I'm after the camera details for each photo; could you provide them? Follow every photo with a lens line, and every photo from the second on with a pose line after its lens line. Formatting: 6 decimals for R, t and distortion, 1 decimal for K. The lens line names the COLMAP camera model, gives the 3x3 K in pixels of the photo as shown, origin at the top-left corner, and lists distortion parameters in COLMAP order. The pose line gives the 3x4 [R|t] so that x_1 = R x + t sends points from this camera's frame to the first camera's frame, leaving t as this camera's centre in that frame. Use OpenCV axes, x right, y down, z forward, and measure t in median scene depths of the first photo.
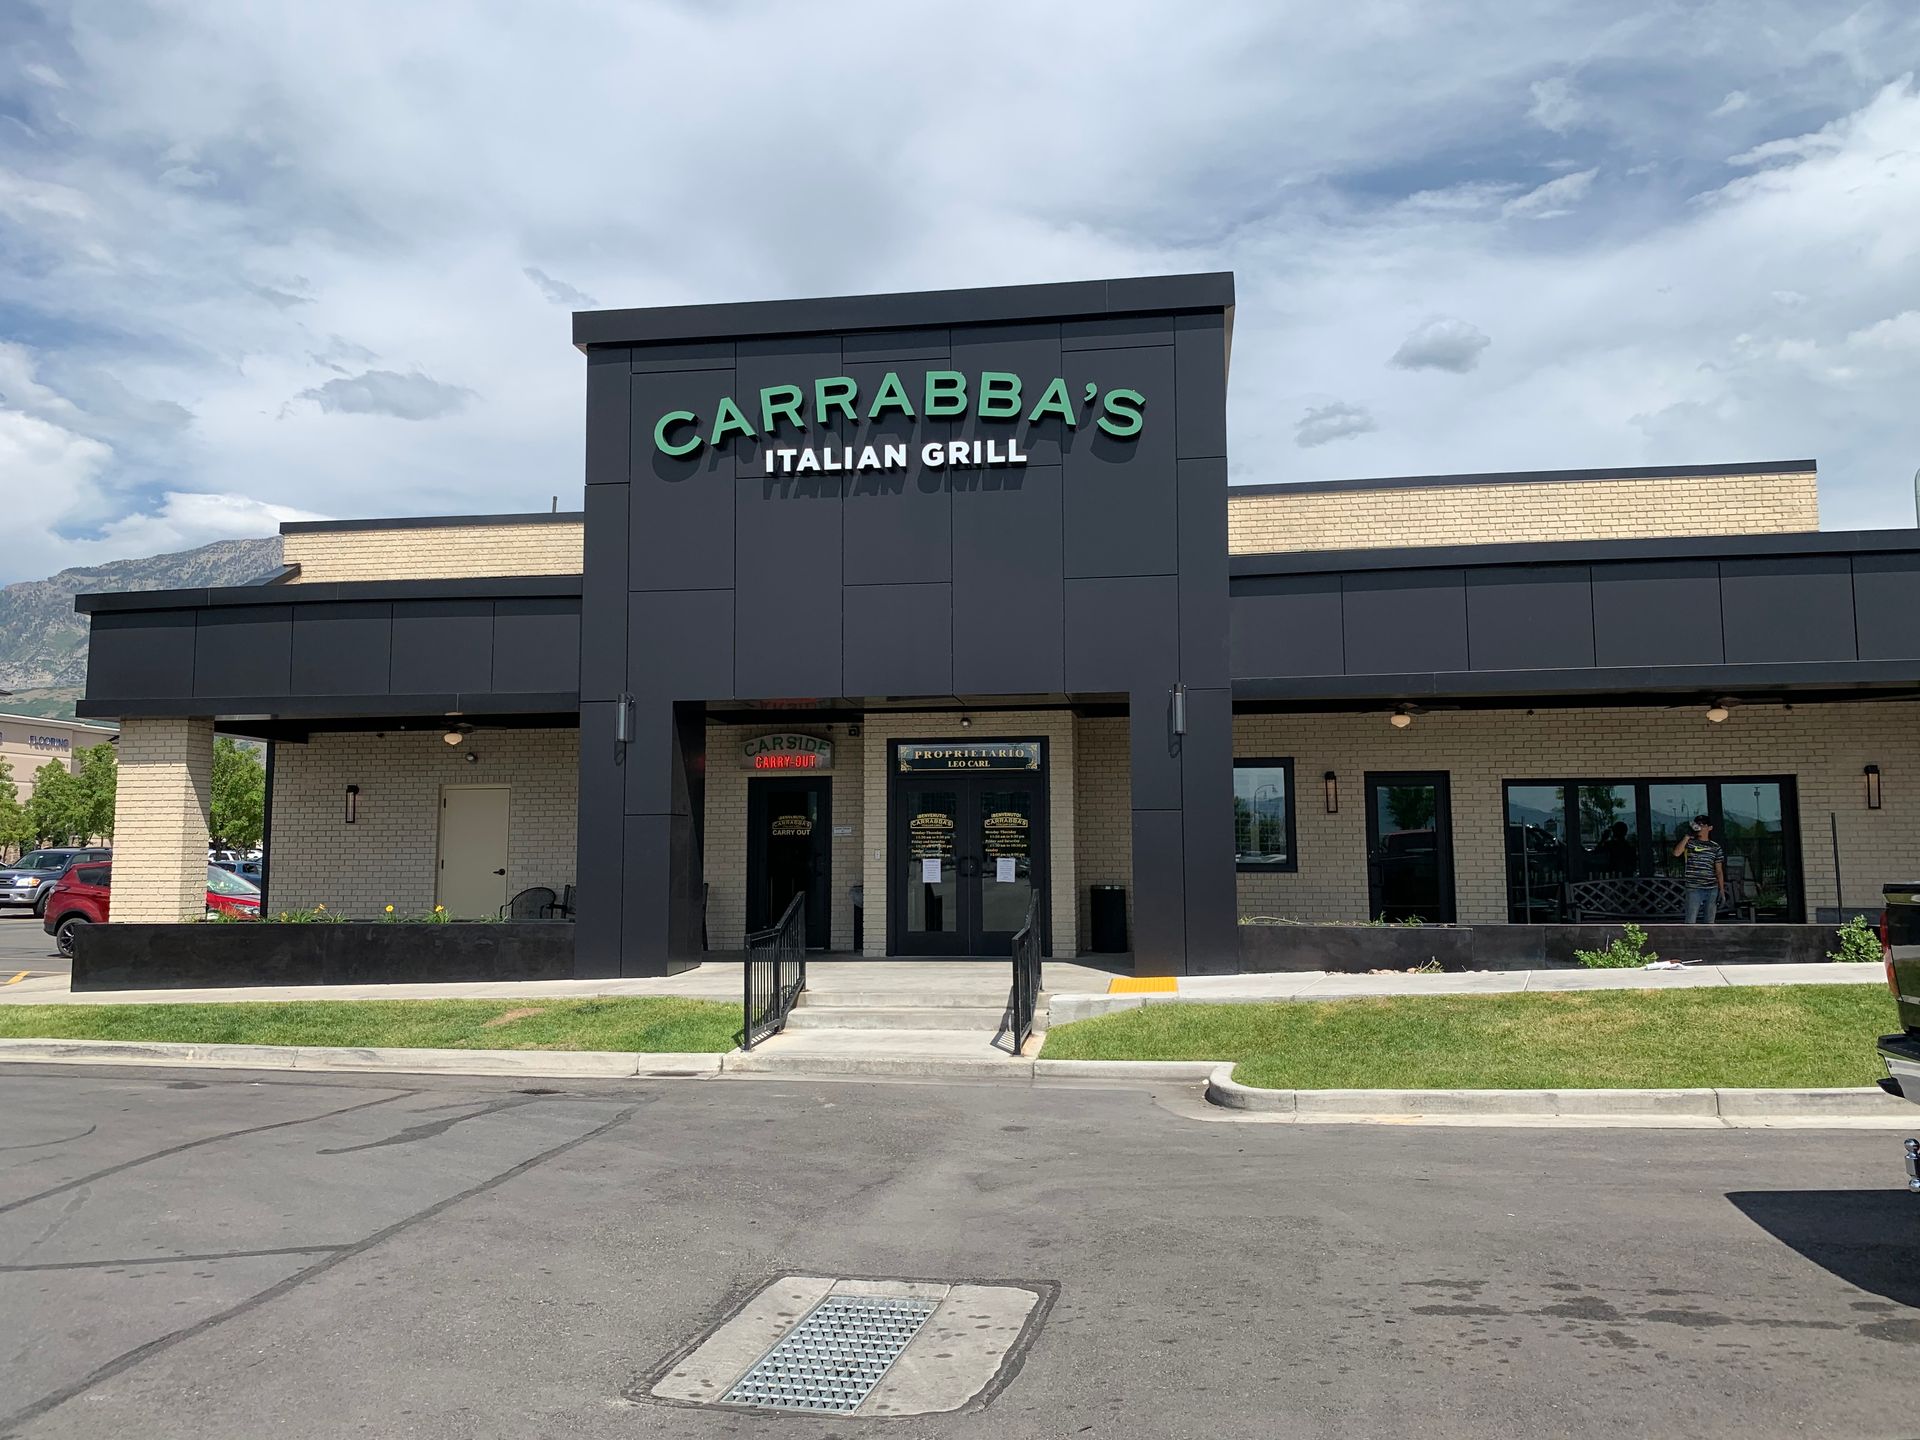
lens RADIAL K [[1477.4, 0, 960.0], [0, 1477.4, 720.0], [0, 0, 1]] dist [-0.006888, -0.003676]
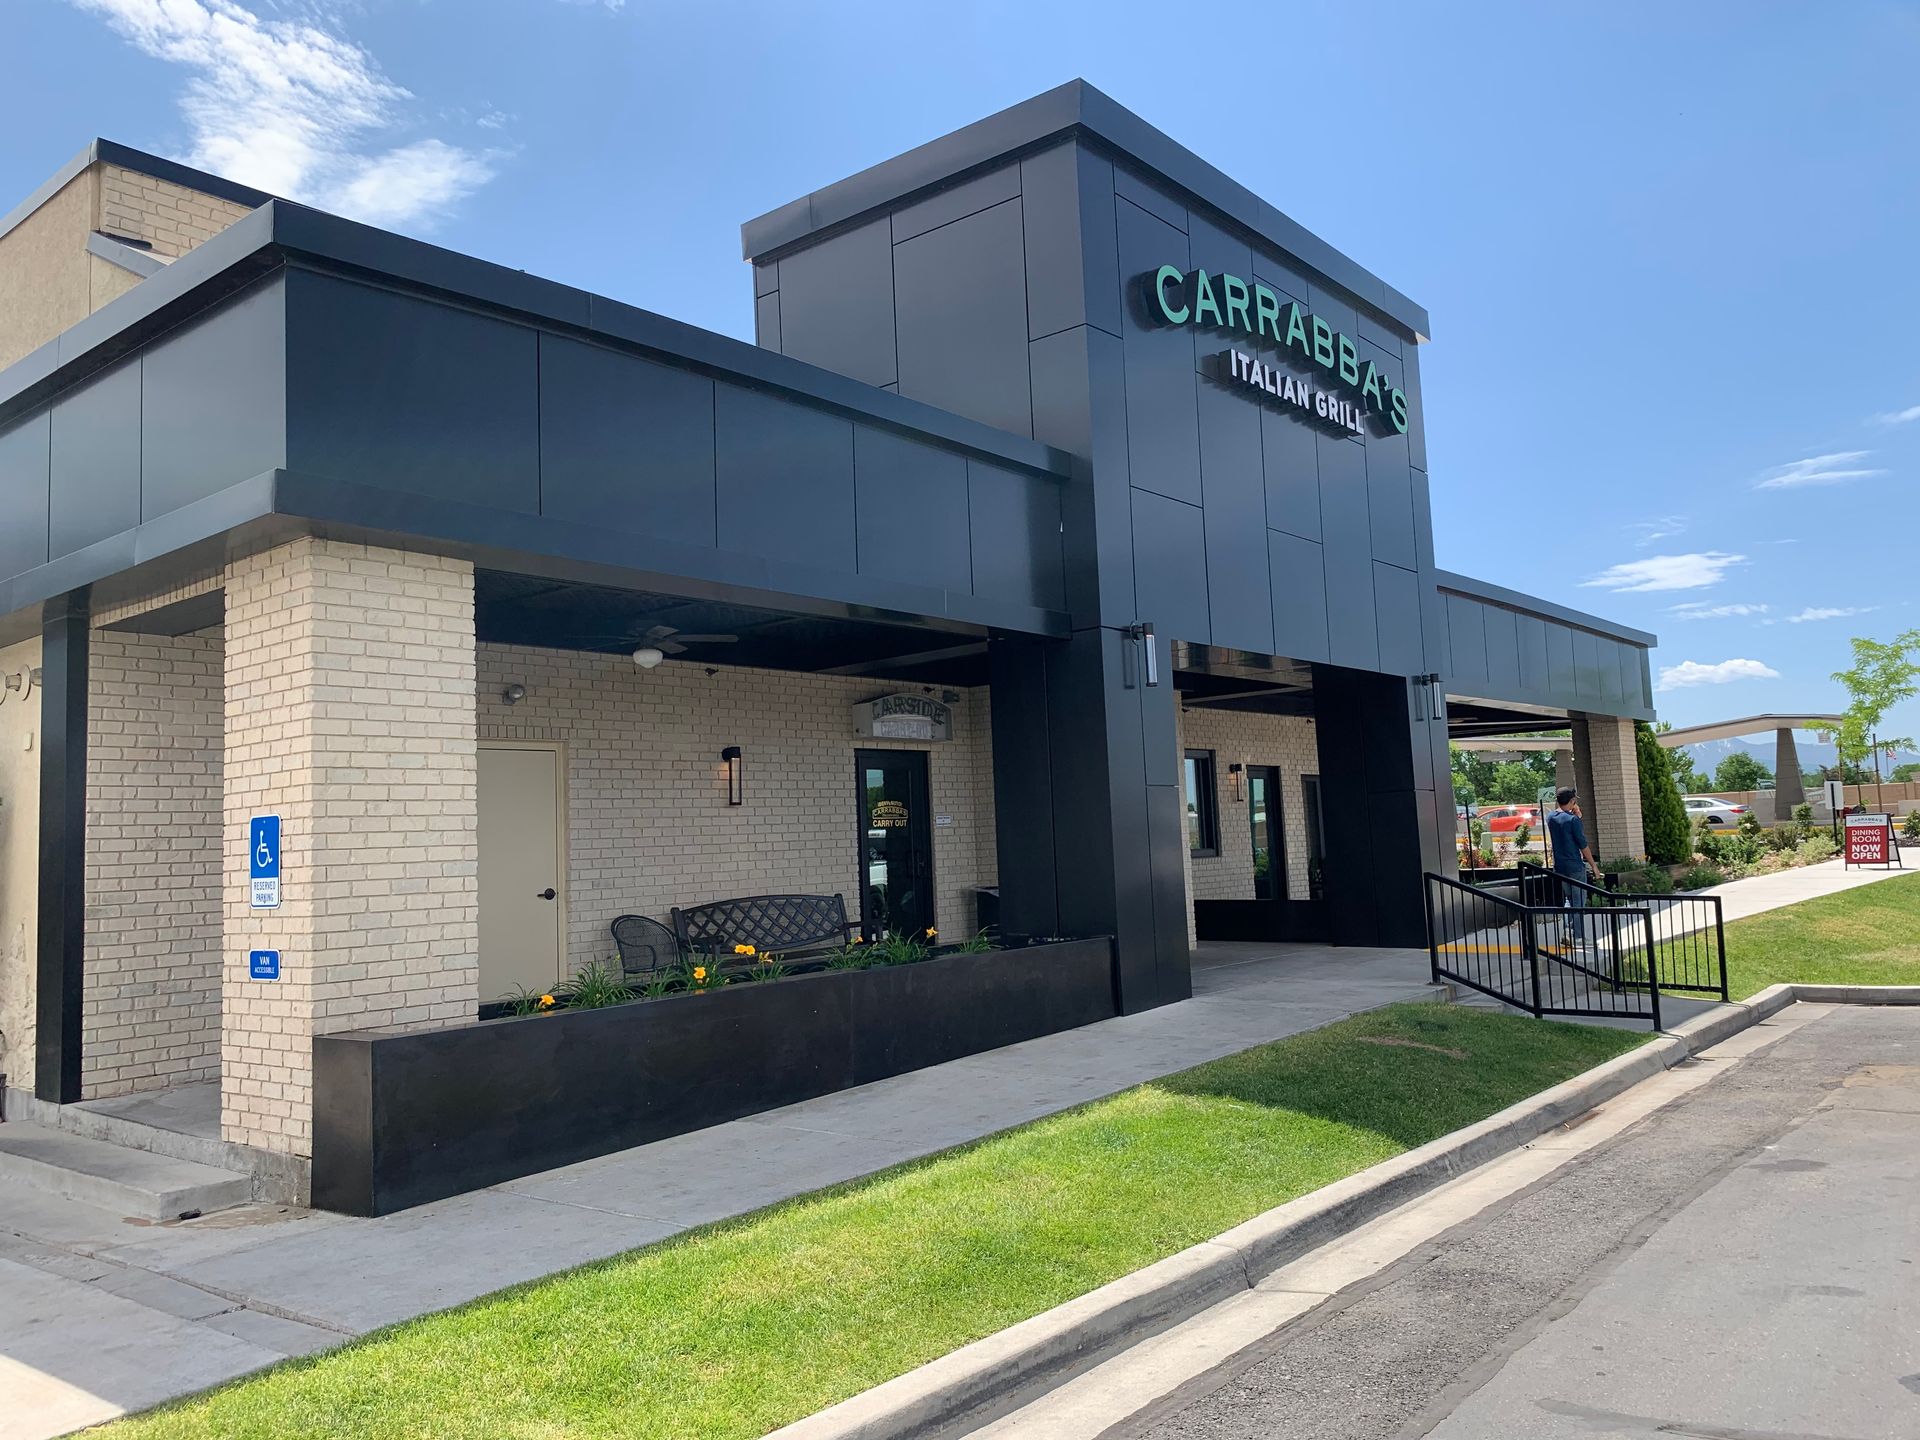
lens RADIAL K [[1477.4, 0, 960.0], [0, 1477.4, 720.0], [0, 0, 1]] dist [-0.006888, -0.003676]
pose [[0.522237, 0.059223, 0.850742, -0.902546], [-0.037542, 0.998215, -0.046444, 0.069158], [-0.851974, -0.007684, 0.523528, 0.695963]]
